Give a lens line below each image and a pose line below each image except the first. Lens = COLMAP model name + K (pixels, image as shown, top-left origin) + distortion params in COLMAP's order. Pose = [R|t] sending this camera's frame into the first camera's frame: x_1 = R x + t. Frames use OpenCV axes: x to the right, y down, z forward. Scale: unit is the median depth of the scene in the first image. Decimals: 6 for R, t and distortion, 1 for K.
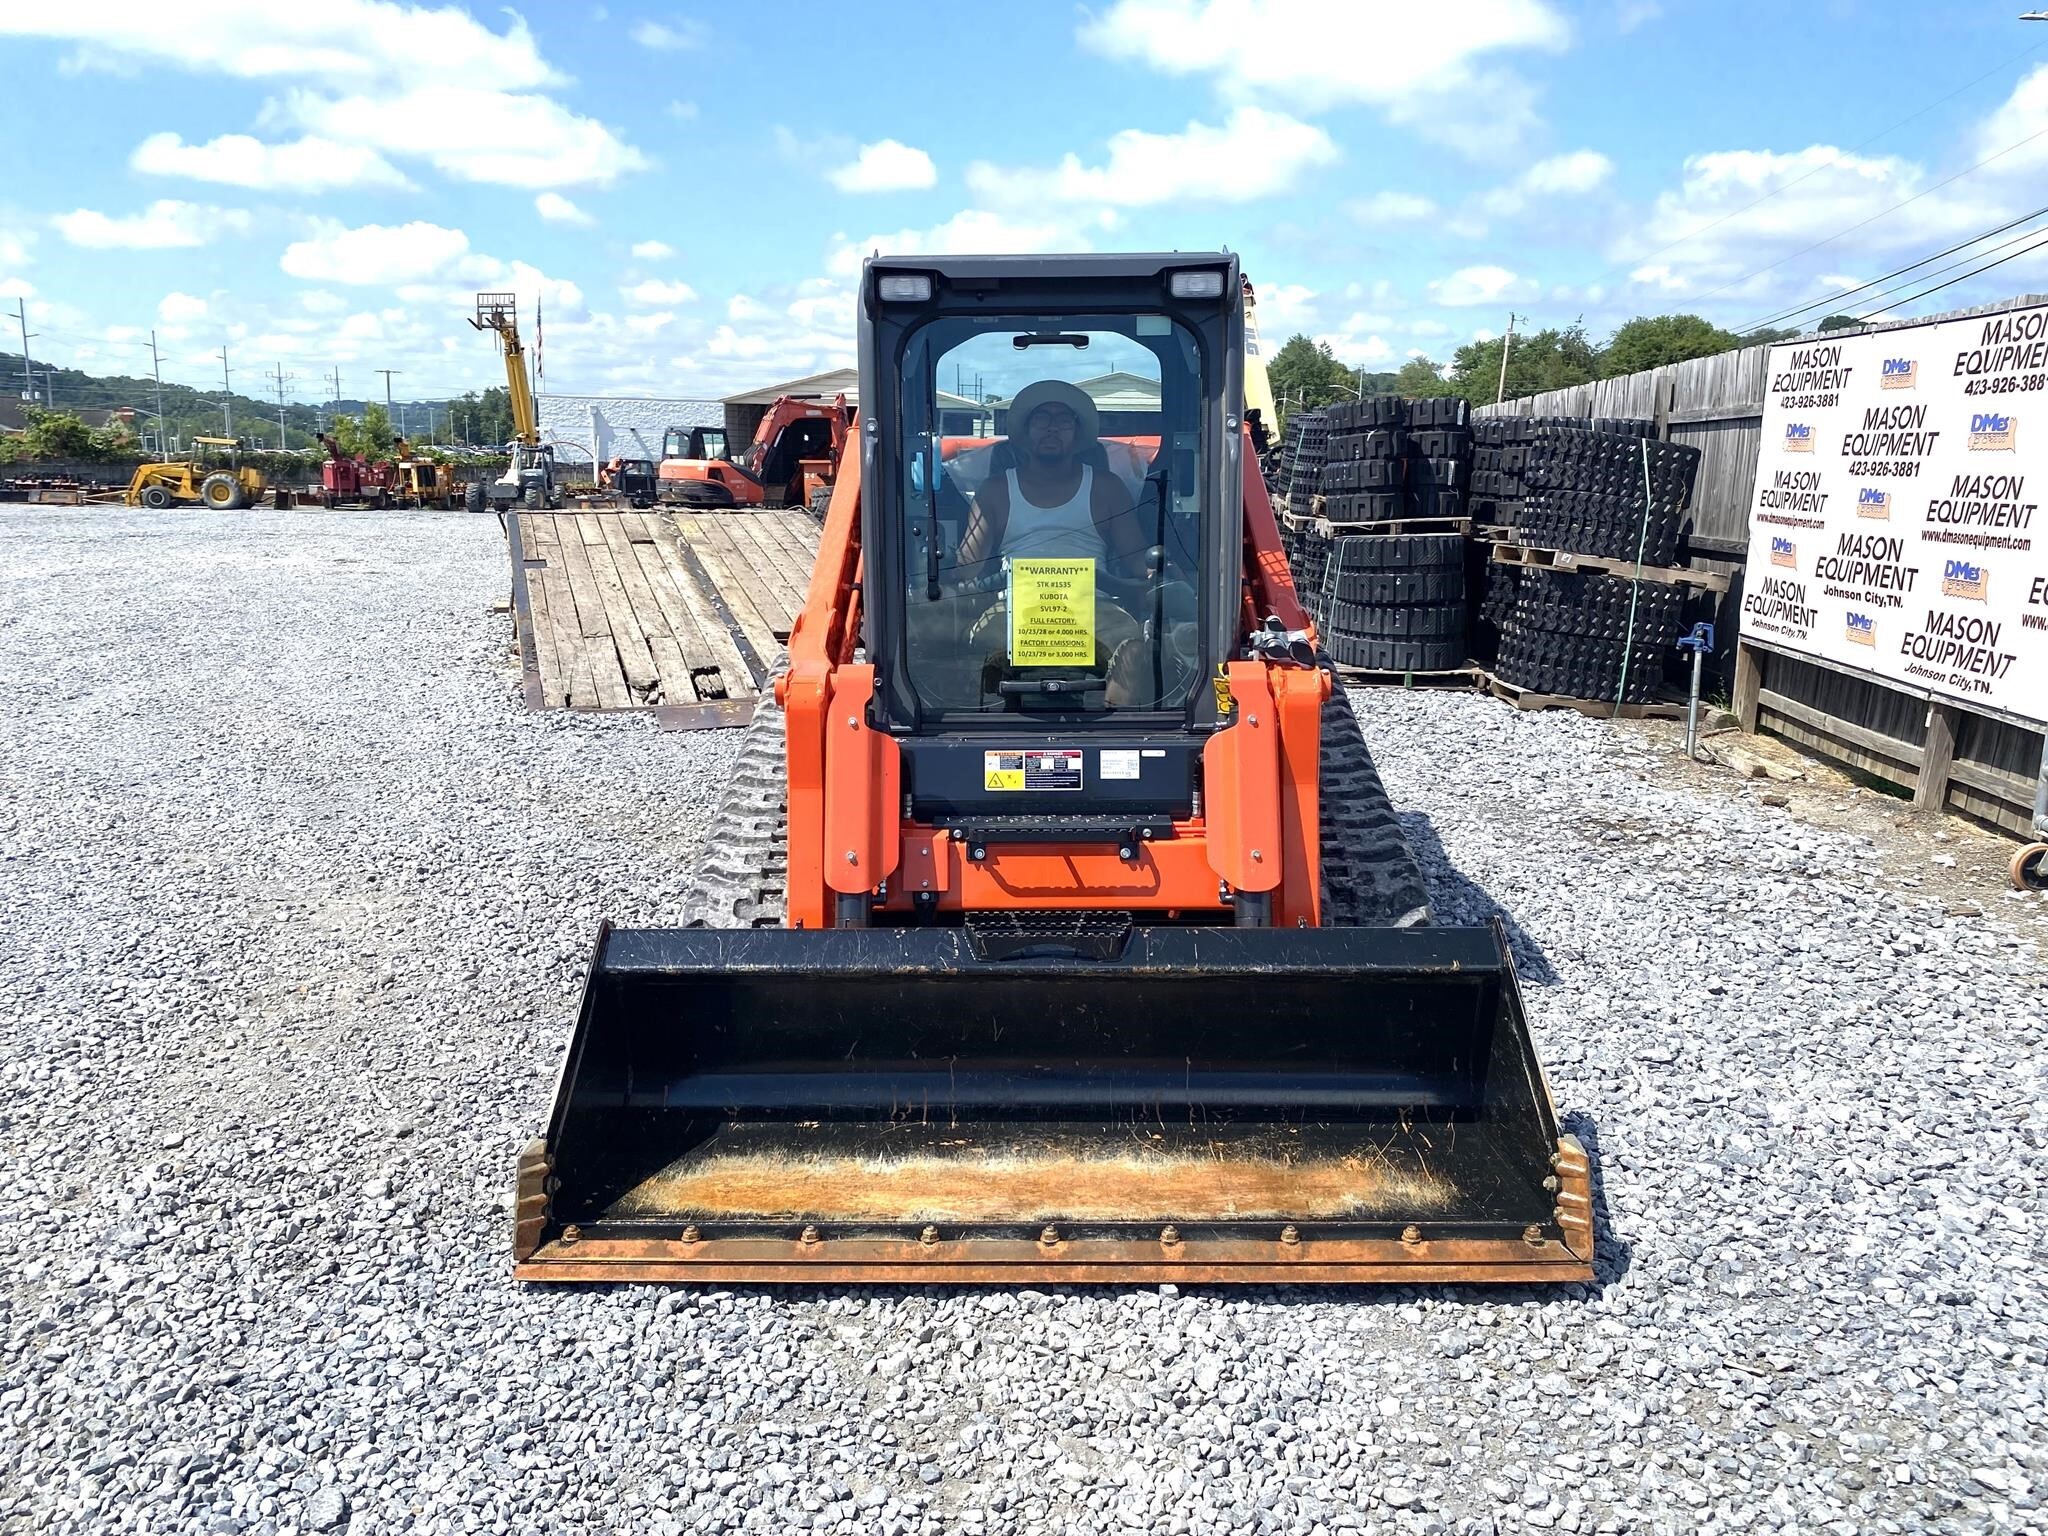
lens RADIAL K [[1571.6, 0, 1027.2], [0, 1571.6, 776.6], [0, 0, 1]] dist [0.021986, -0.018089]
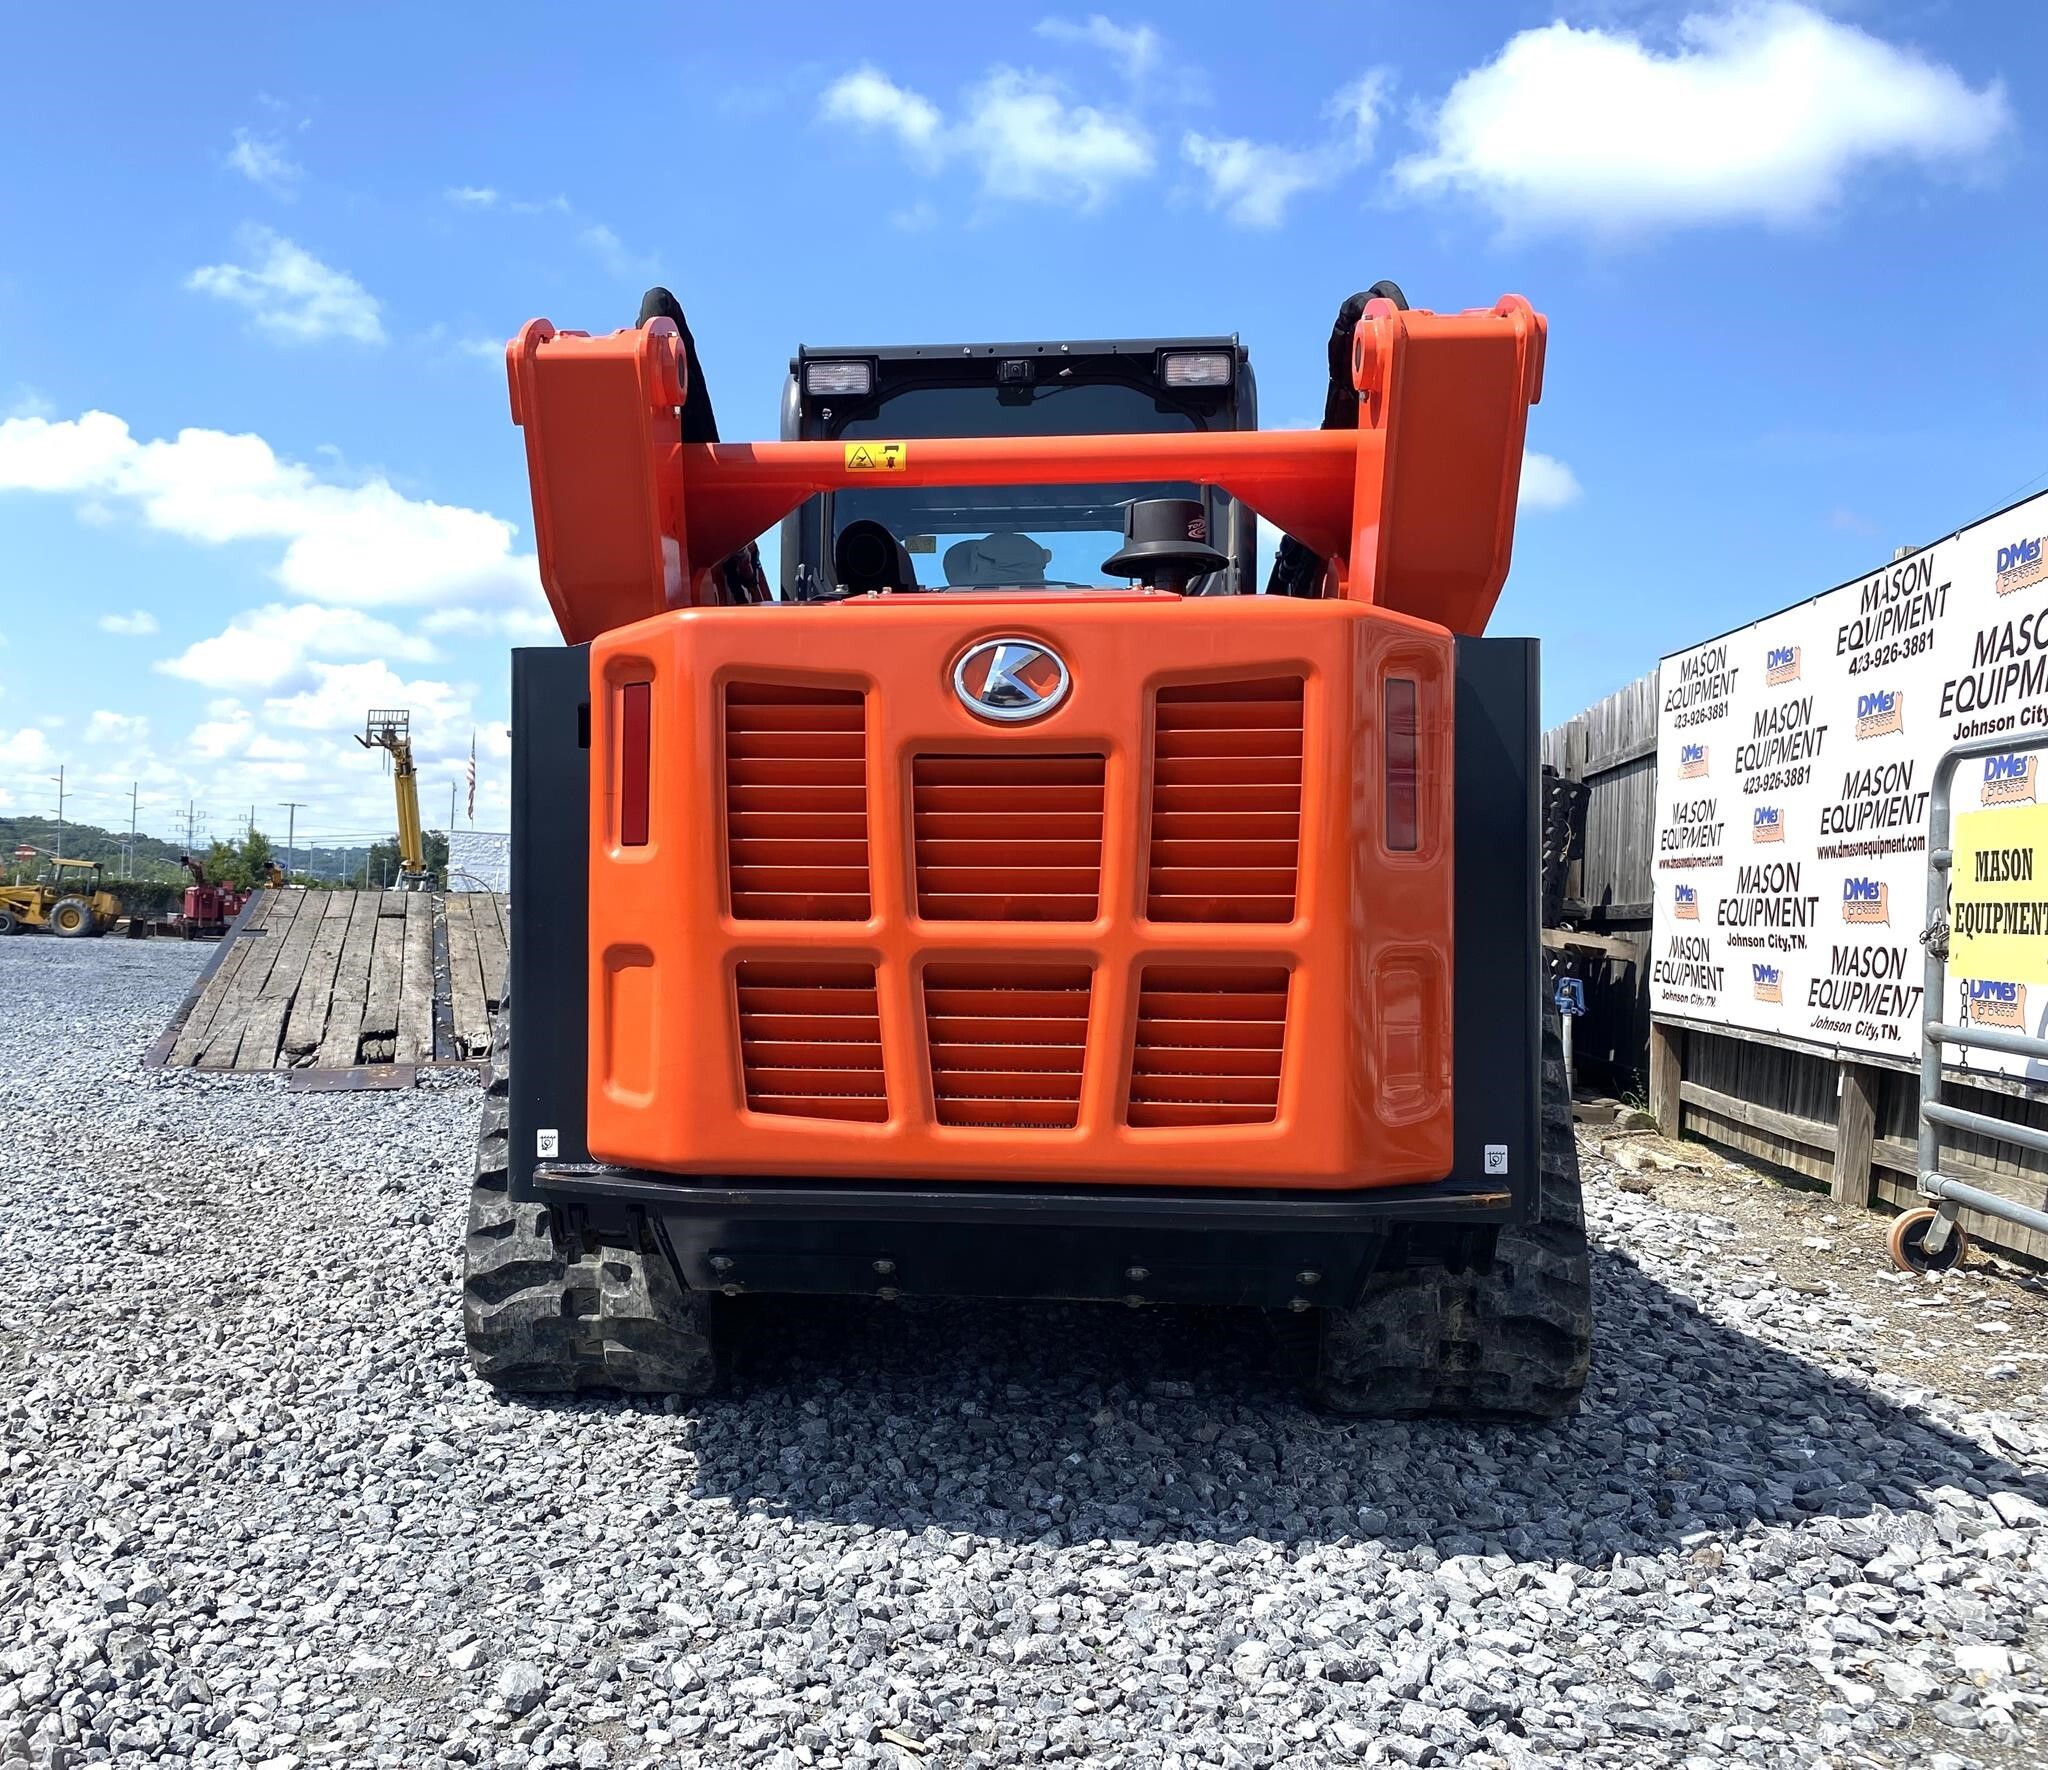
lens RADIAL K [[1819.5, 0, 869.3], [0, 1819.5, 885.1], [0, 0, 1]] dist [0.027736, -0.018903]
pose [[0.996811, 0.015303, -0.078314, 0.175773], [-0.031837, 0.976210, -0.214476, 0.073890], [0.073169, 0.216286, 0.973585, 0.091221]]
